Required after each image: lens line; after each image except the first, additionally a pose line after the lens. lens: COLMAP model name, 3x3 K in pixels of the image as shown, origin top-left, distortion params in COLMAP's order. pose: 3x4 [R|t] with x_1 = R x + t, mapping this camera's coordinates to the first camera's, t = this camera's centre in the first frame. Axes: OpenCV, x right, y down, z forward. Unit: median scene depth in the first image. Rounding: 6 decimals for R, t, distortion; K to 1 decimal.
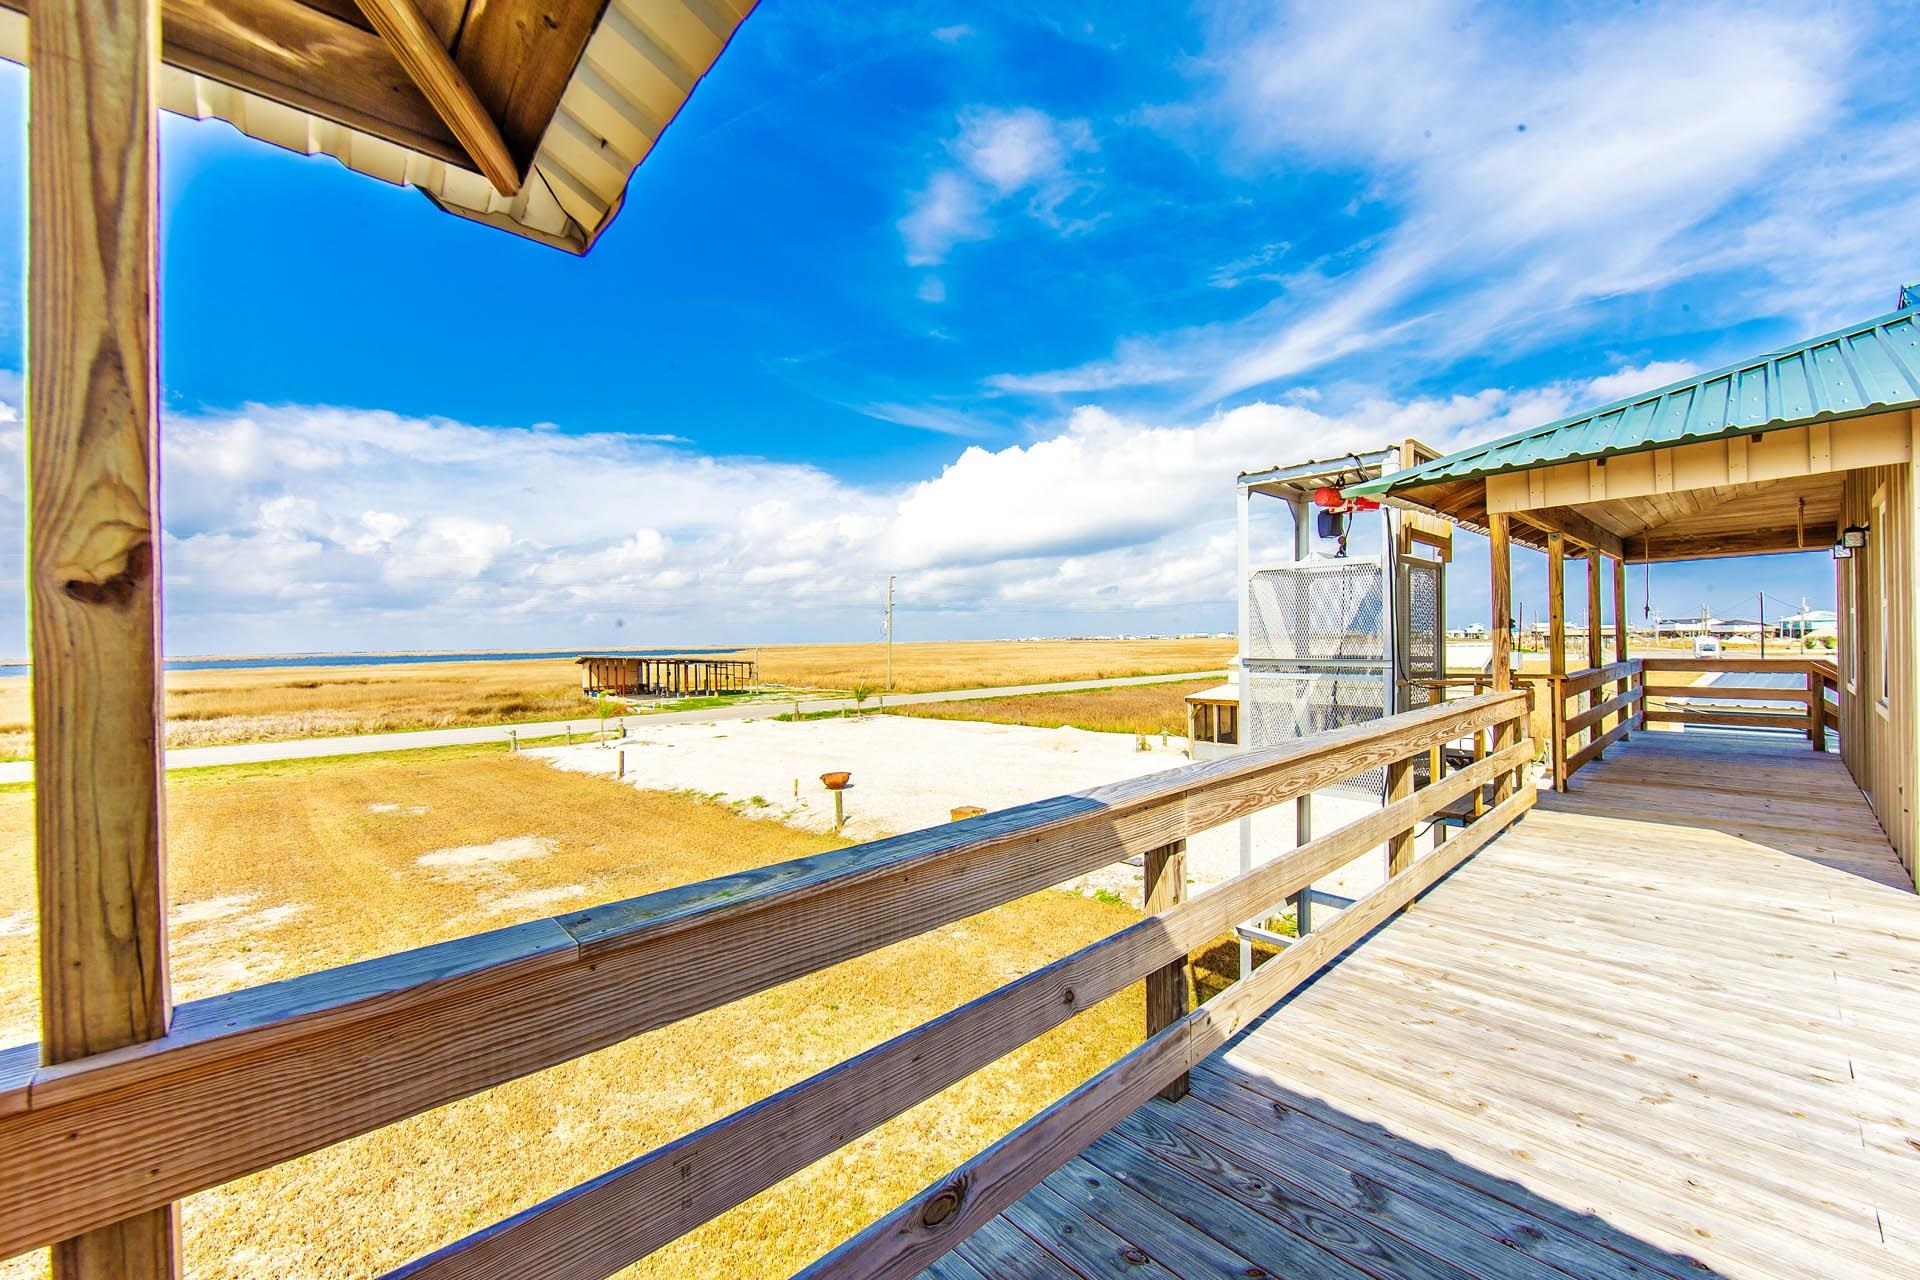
lens RADIAL K [[768.3, 0, 960.0], [0, 768.3, 640.0], [0, 0, 1]] dist [-0.012839, 0.000068]
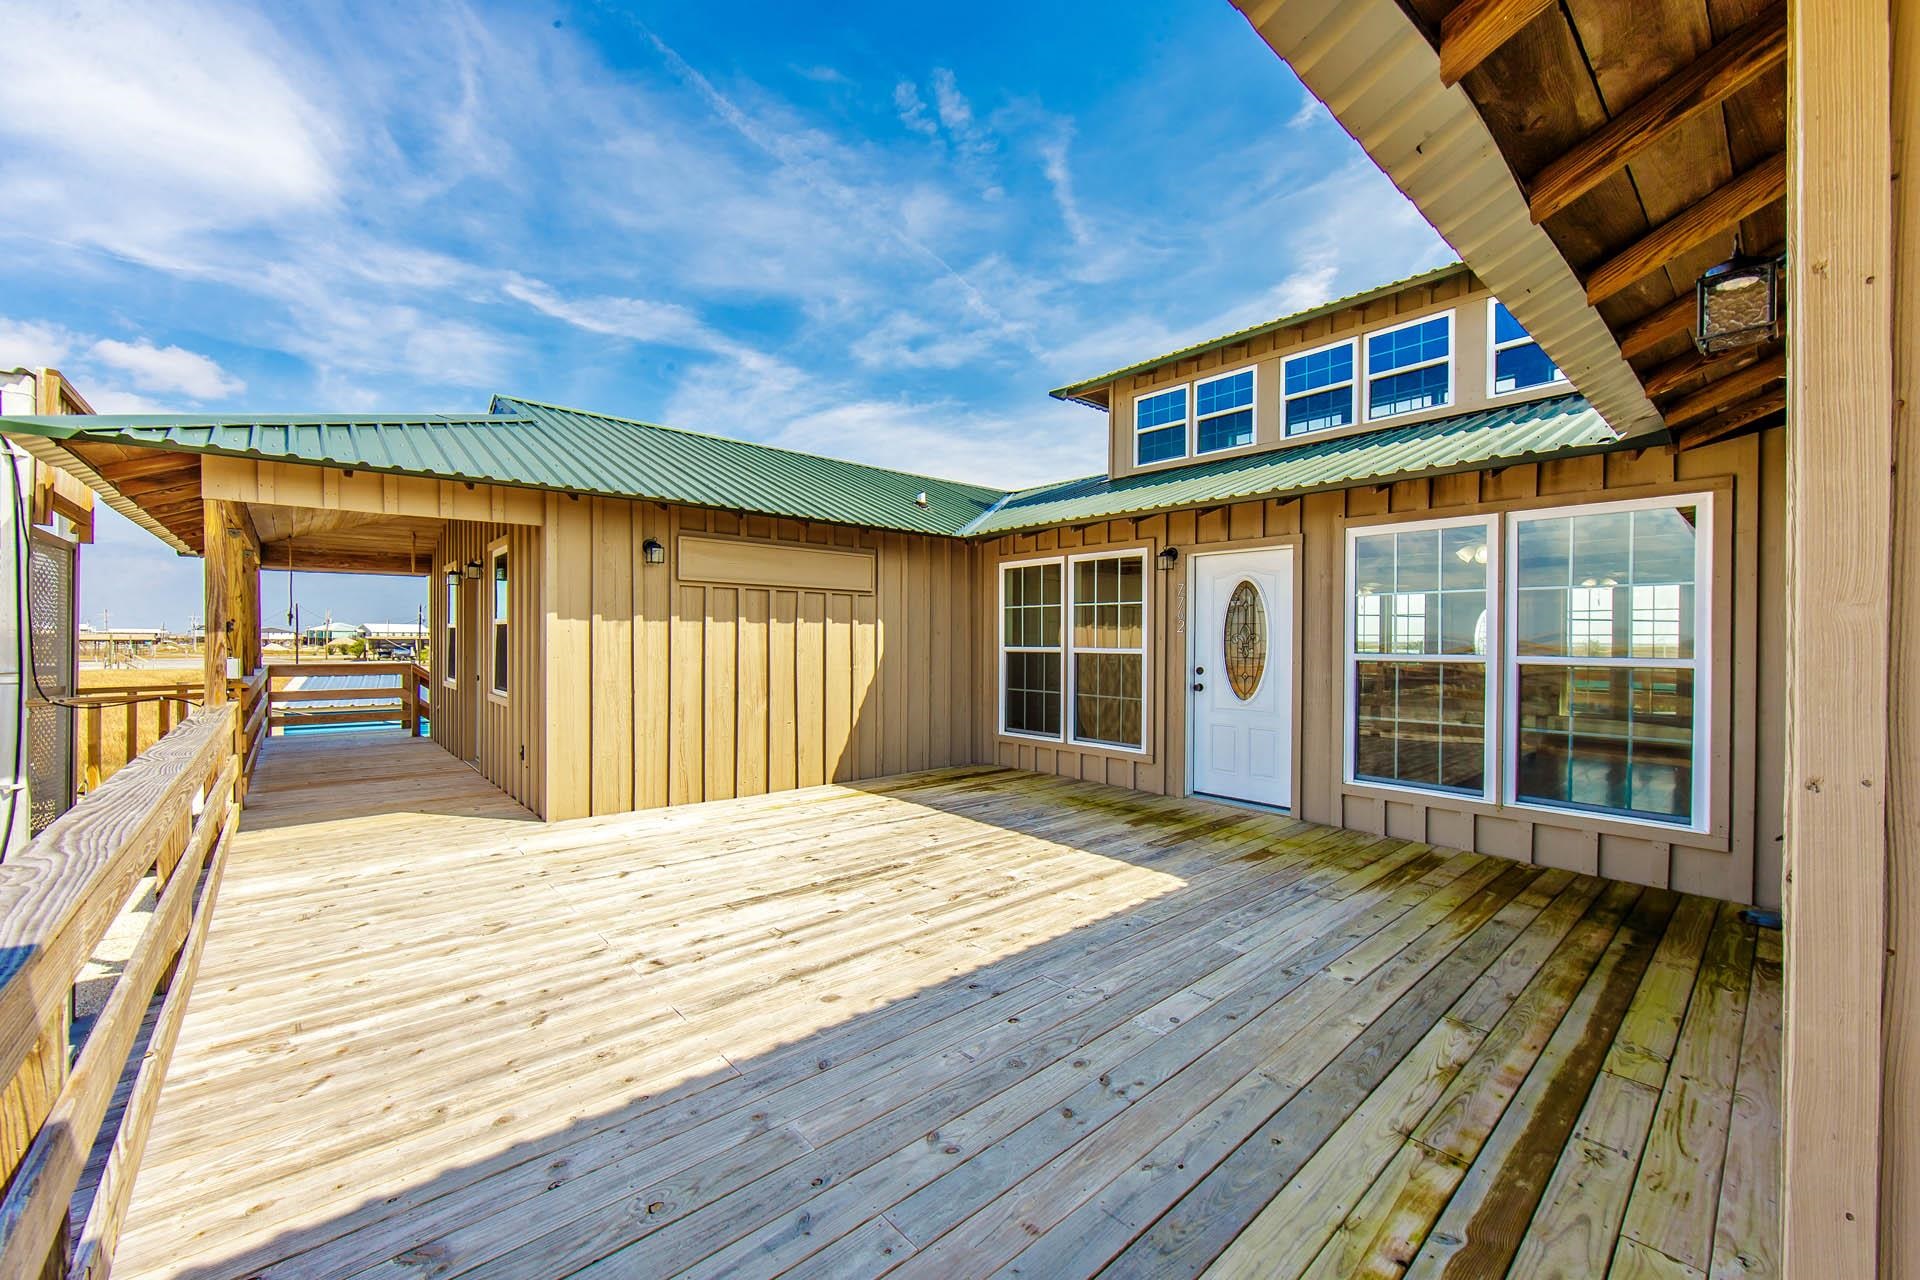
lens RADIAL K [[748.0, 0, 959.6], [0, 748.0, 649.9], [0, 0, 1]] dist [-0.002736, 0.000027]
pose [[-0.006662, 0.003417, 0.999972, -0.191395], [-0.008399, 0.999959, -0.003473, 0.000638], [-0.999943, -0.008422, -0.006633, 0.203460]]
